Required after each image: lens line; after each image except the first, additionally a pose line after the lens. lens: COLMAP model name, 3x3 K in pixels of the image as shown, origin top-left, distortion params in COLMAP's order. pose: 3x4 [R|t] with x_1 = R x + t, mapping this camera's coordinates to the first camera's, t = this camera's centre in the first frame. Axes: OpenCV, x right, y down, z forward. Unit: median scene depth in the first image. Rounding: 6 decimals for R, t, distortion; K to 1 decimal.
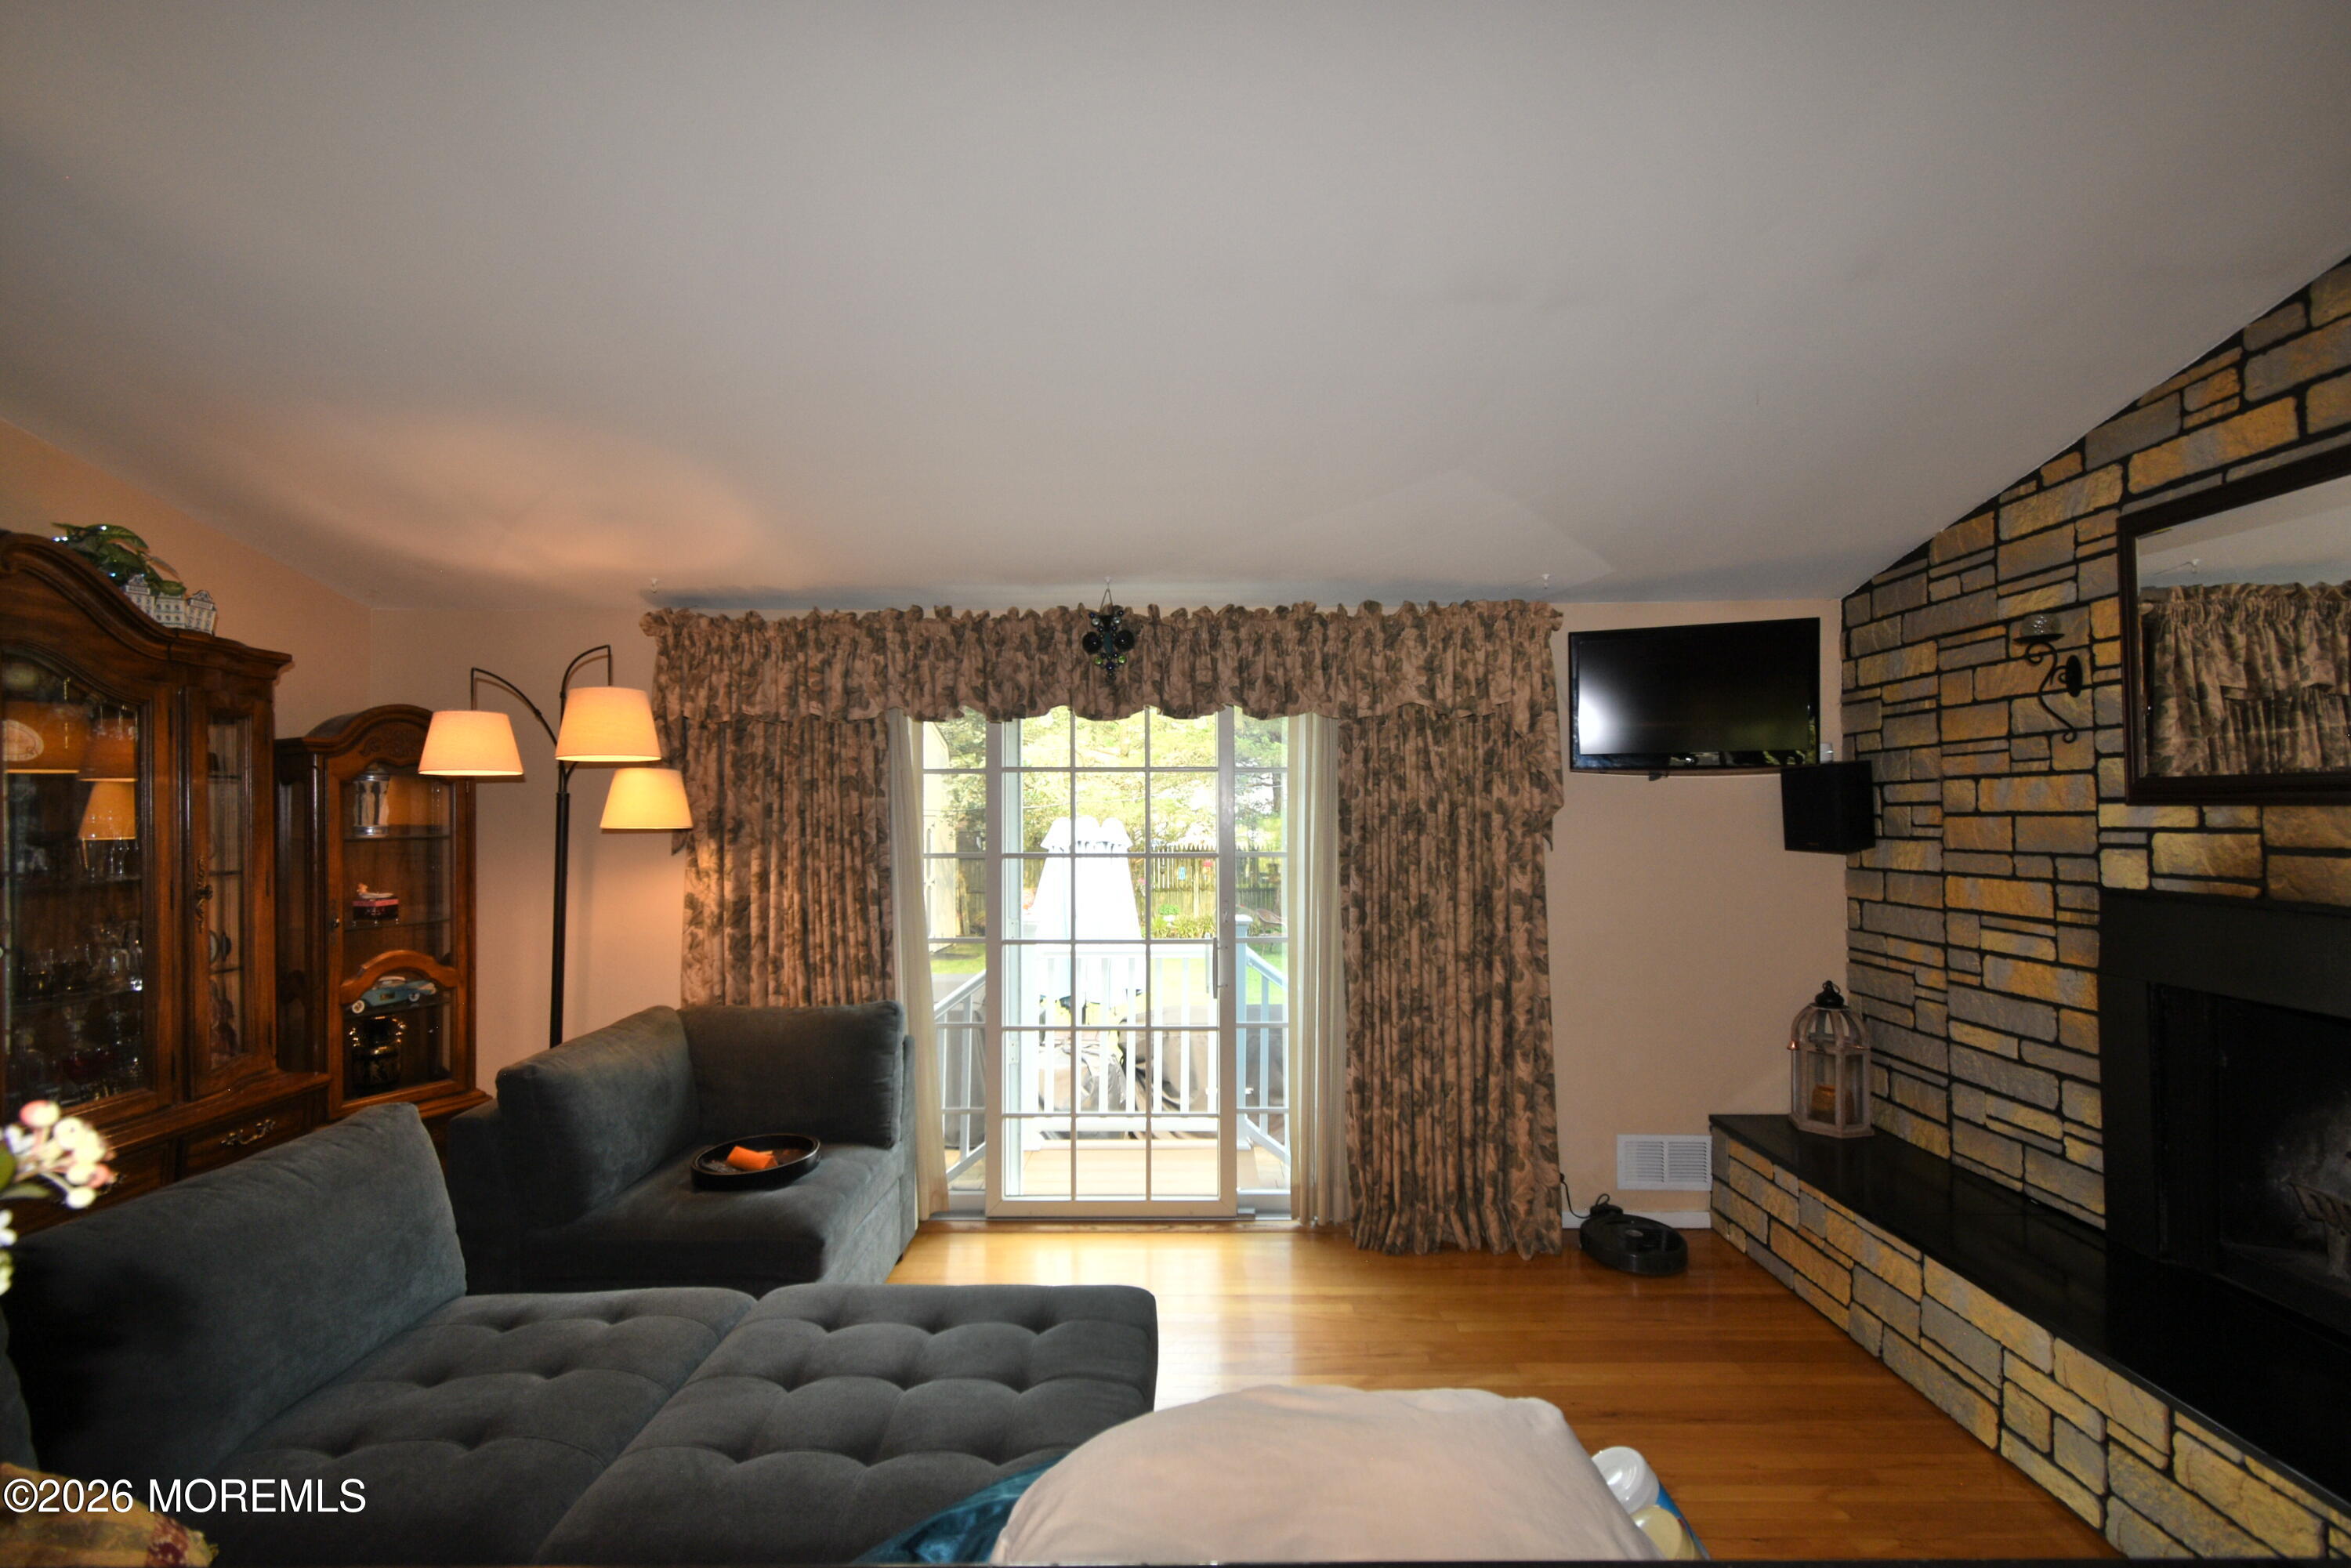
lens RADIAL K [[1035.3, 0, 1188.2], [0, 1035.3, 793.1], [0, 0, 1]] dist [-0.003261, 0.000098]
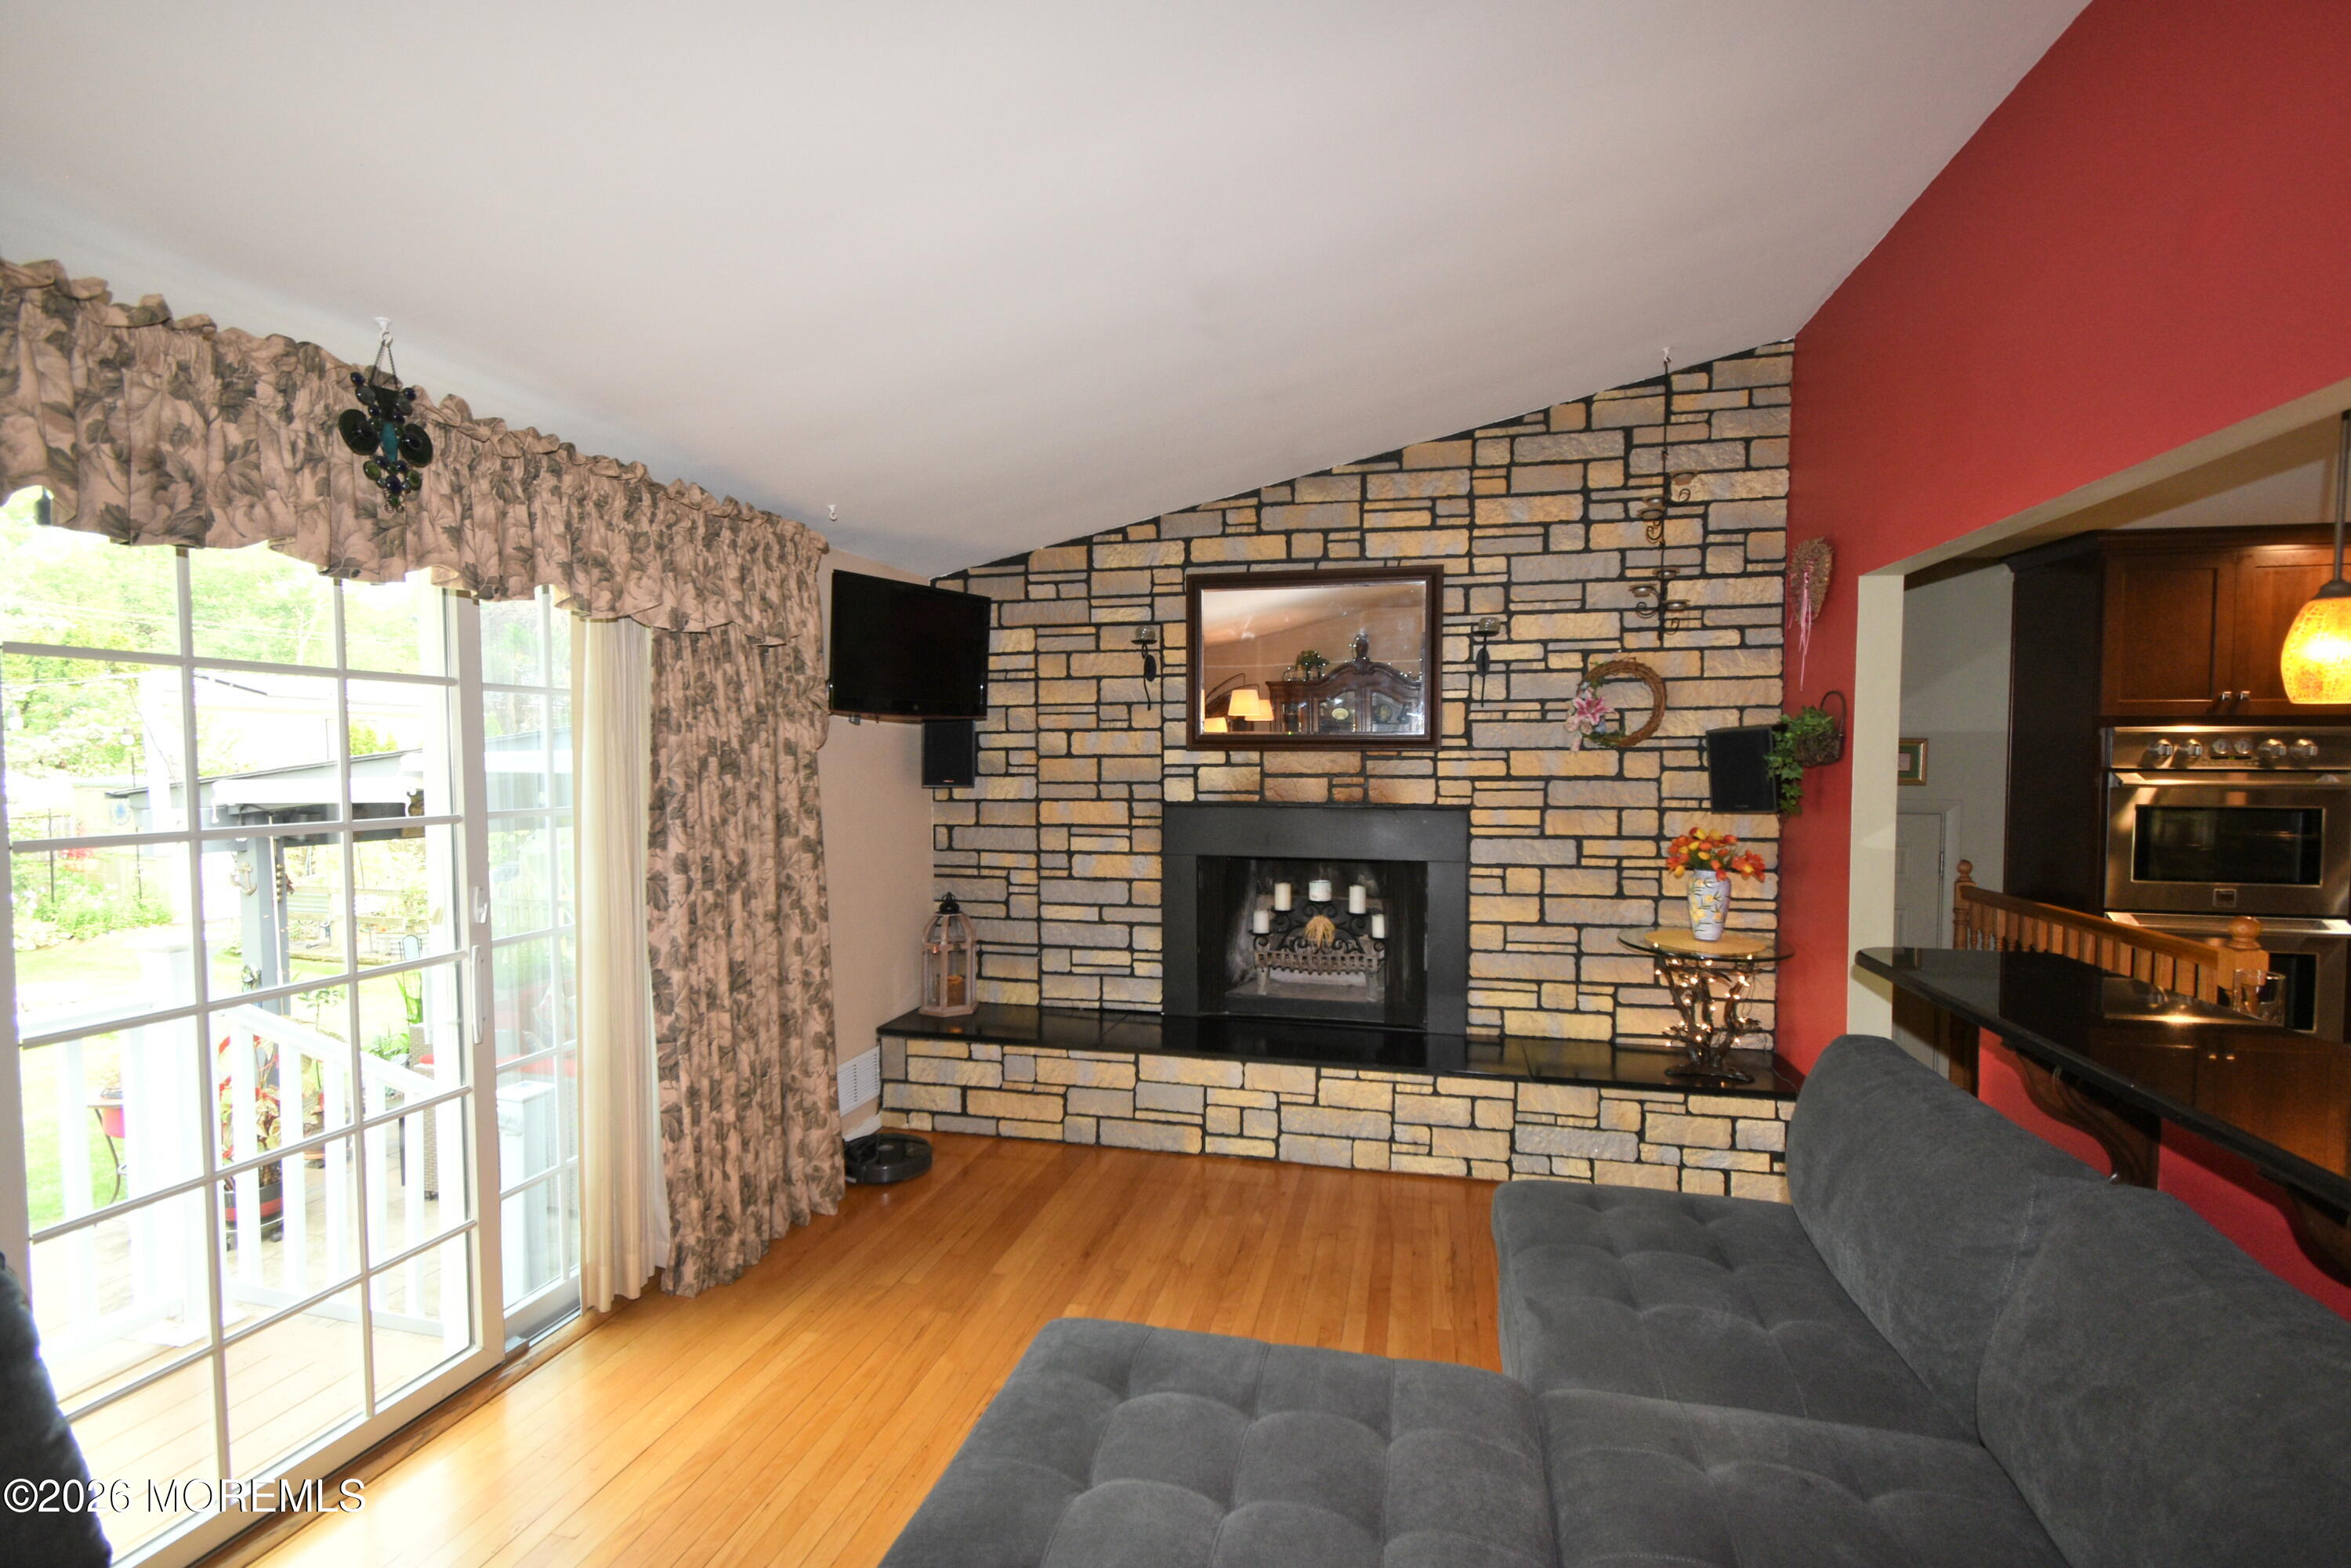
lens RADIAL K [[1040.0, 0, 1187.1], [0, 1040.0, 797.5], [0, 0, 1]] dist [0.001708, -0.000548]
pose [[0.221328, -0.035349, 0.974558, -0.523954], [-0.017729, 0.999032, 0.040263, 0.014187], [-0.975038, -0.026189, 0.220487, 0.457110]]
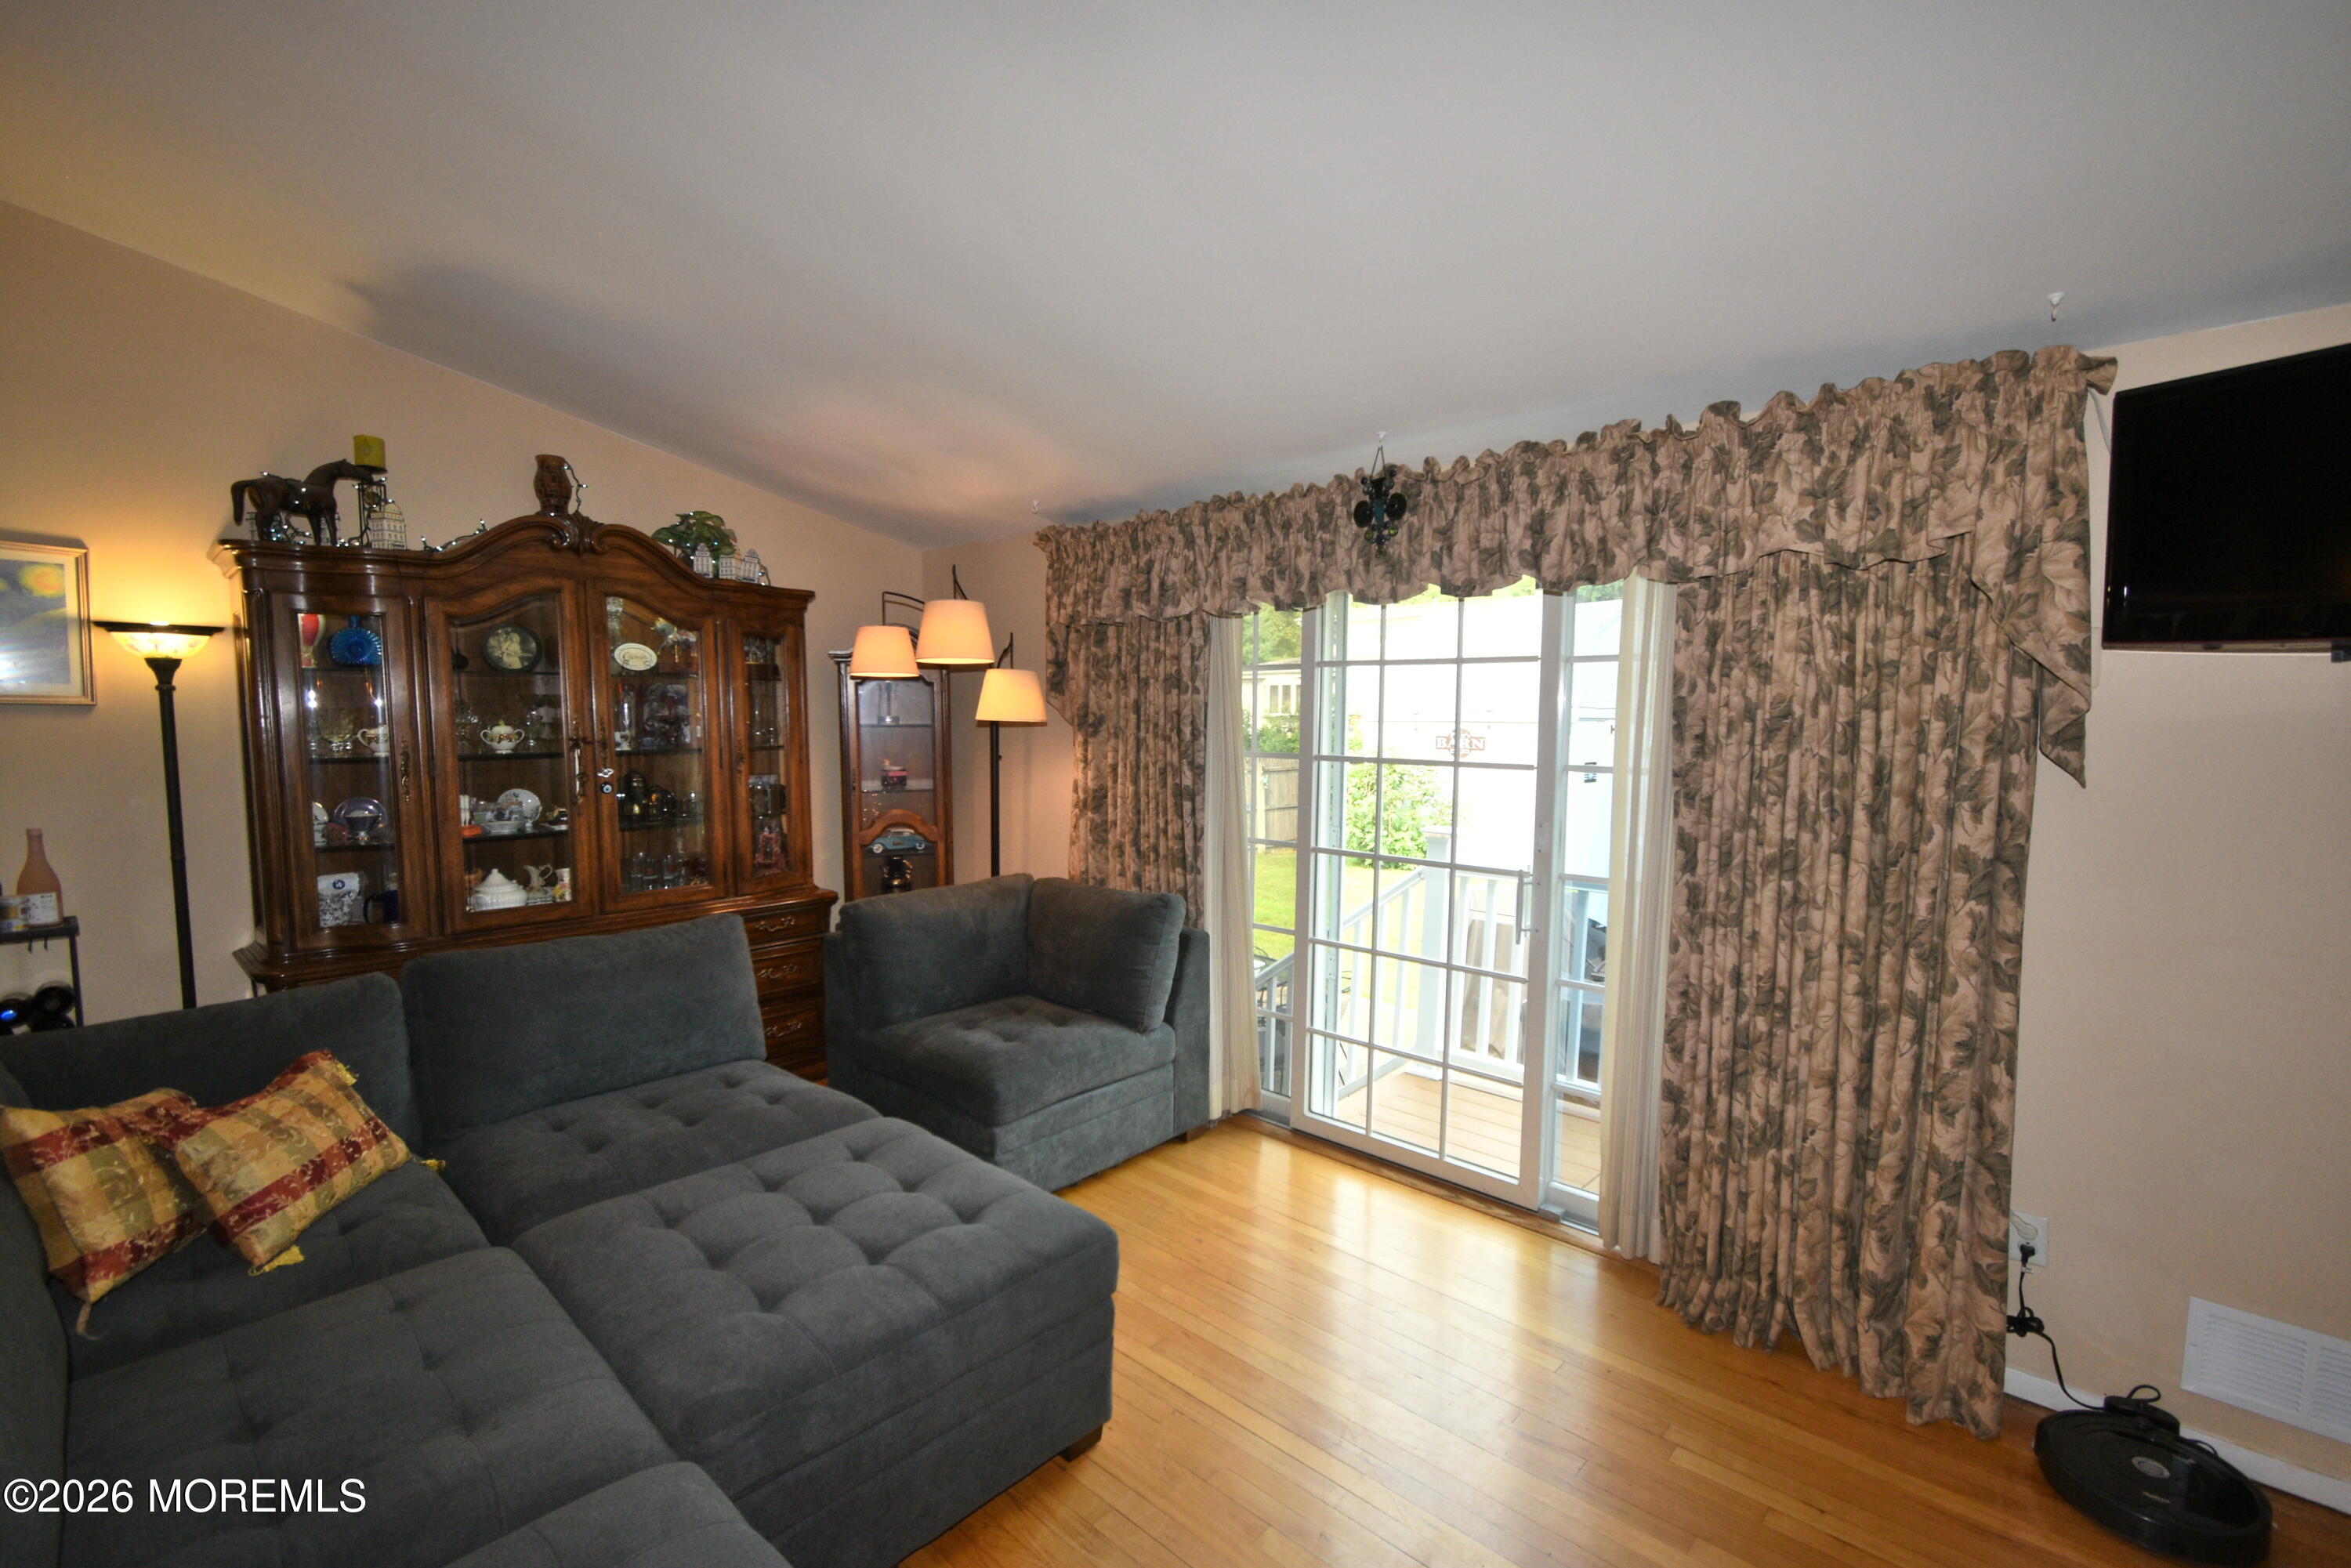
lens RADIAL K [[1040.0, 0, 1187.1], [0, 1040.0, 797.5], [0, 0, 1]] dist [0.001708, -0.000548]
pose [[0.741949, 0.065529, -0.667246, 0.386280], [-0.000061, 0.995219, 0.097671, 0.004932], [0.670456, -0.072426, 0.738406, 0.246341]]
